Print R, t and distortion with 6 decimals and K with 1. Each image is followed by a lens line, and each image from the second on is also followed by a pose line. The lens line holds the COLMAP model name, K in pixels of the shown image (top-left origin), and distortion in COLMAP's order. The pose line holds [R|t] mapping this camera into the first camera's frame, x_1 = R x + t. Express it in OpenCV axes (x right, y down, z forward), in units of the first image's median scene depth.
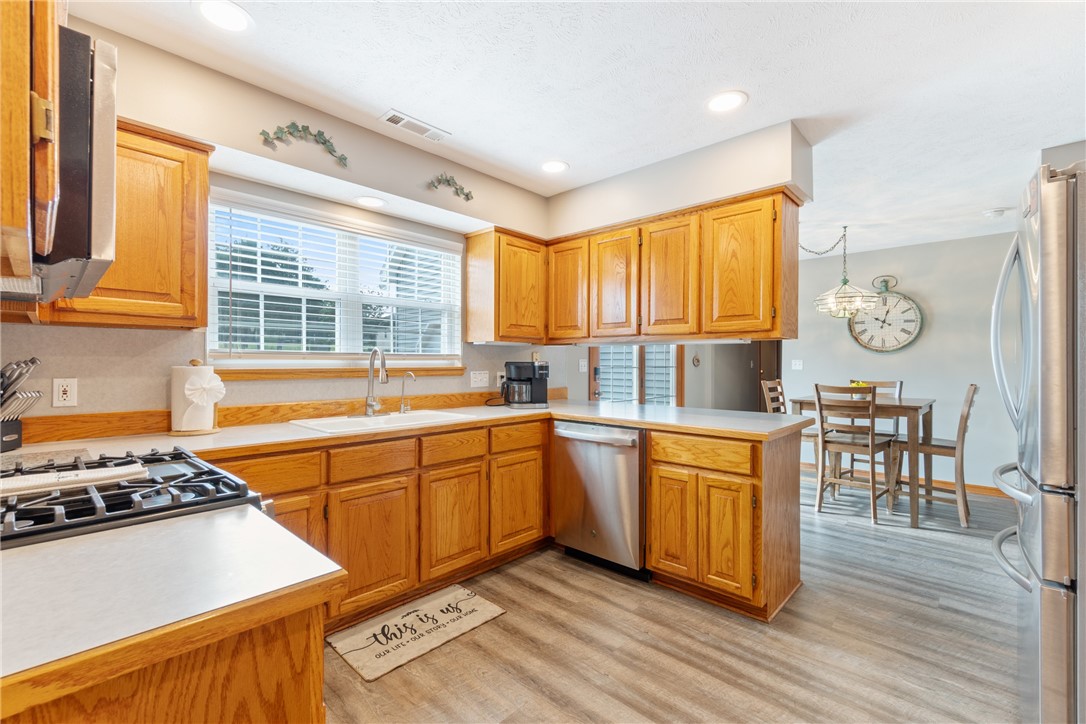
lens RADIAL K [[469.1, 0, 543.0], [0, 469.1, 362.0], [0, 0, 1]] dist [0.000976, 0.000094]
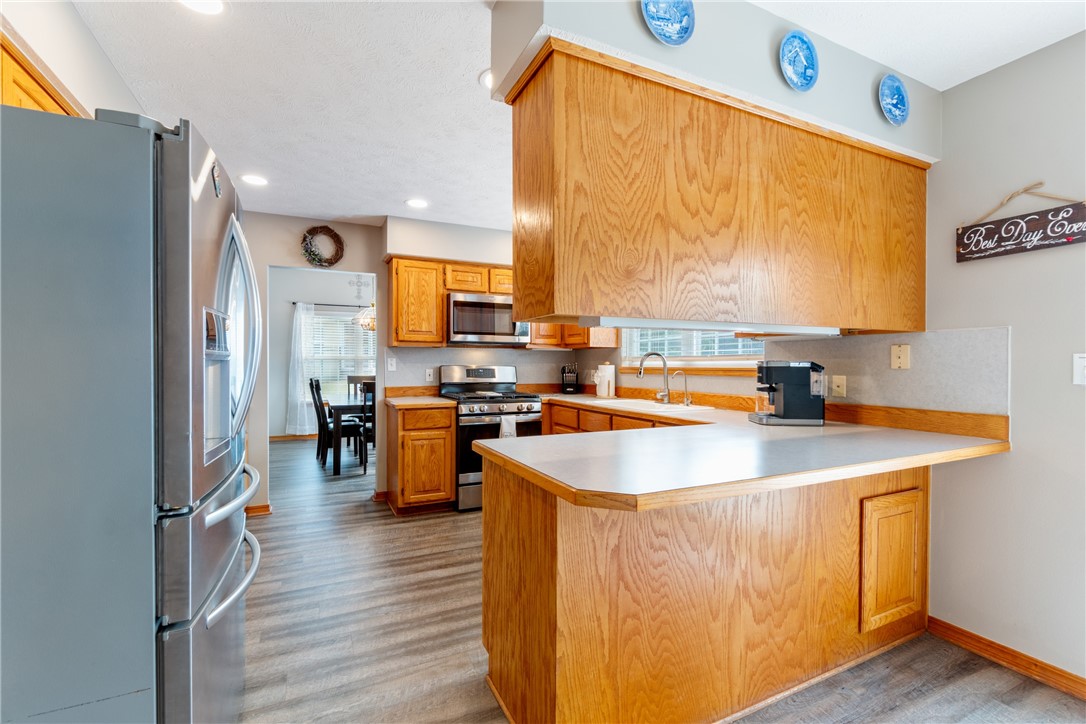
lens RADIAL K [[476.0, 0, 537.6], [0, 476.0, 367.4], [0, 0, 1]] dist [-0.001693, -0.000114]
pose [[-0.363991, 0.002587, -0.931399, 1.177185], [-0.003038, 0.999988, 0.003965, 0.010774], [0.931397, 0.004273, -0.363979, 1.335169]]
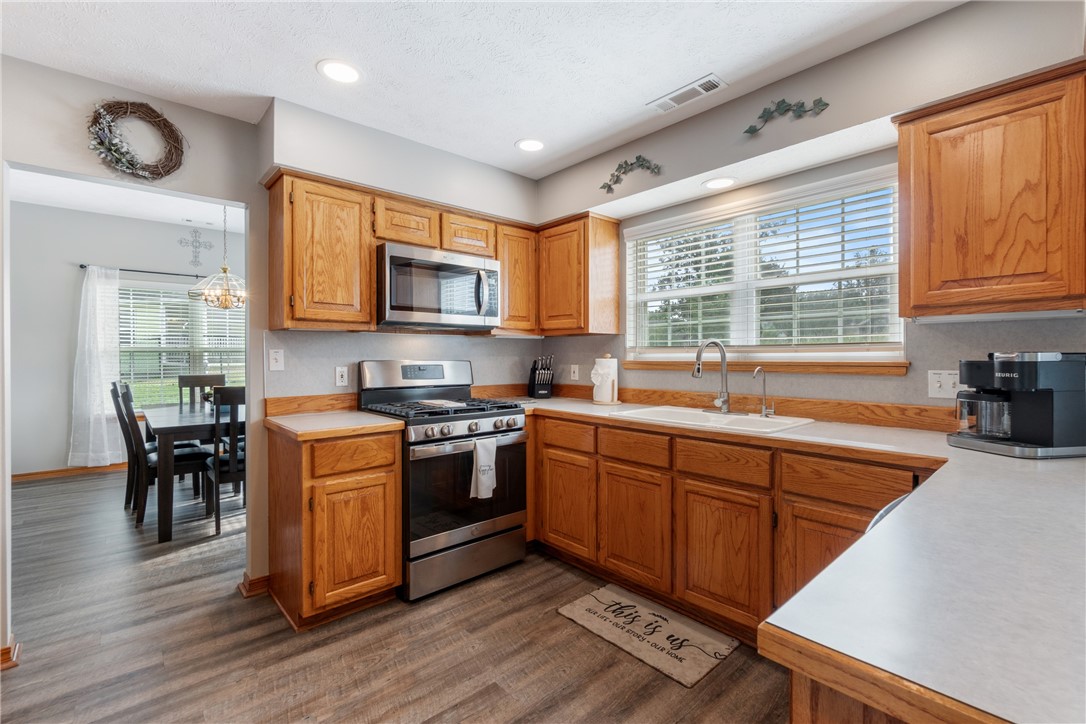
lens RADIAL K [[479.1, 0, 541.4], [0, 479.1, 357.7], [0, 0, 1]] dist [-0.003107, 0.000584]
pose [[-0.089171, 0.000781, -0.996016, 0.705511], [0.002328, 0.999997, 0.000575, 0.004724], [0.996014, -0.002268, -0.089173, 0.840066]]
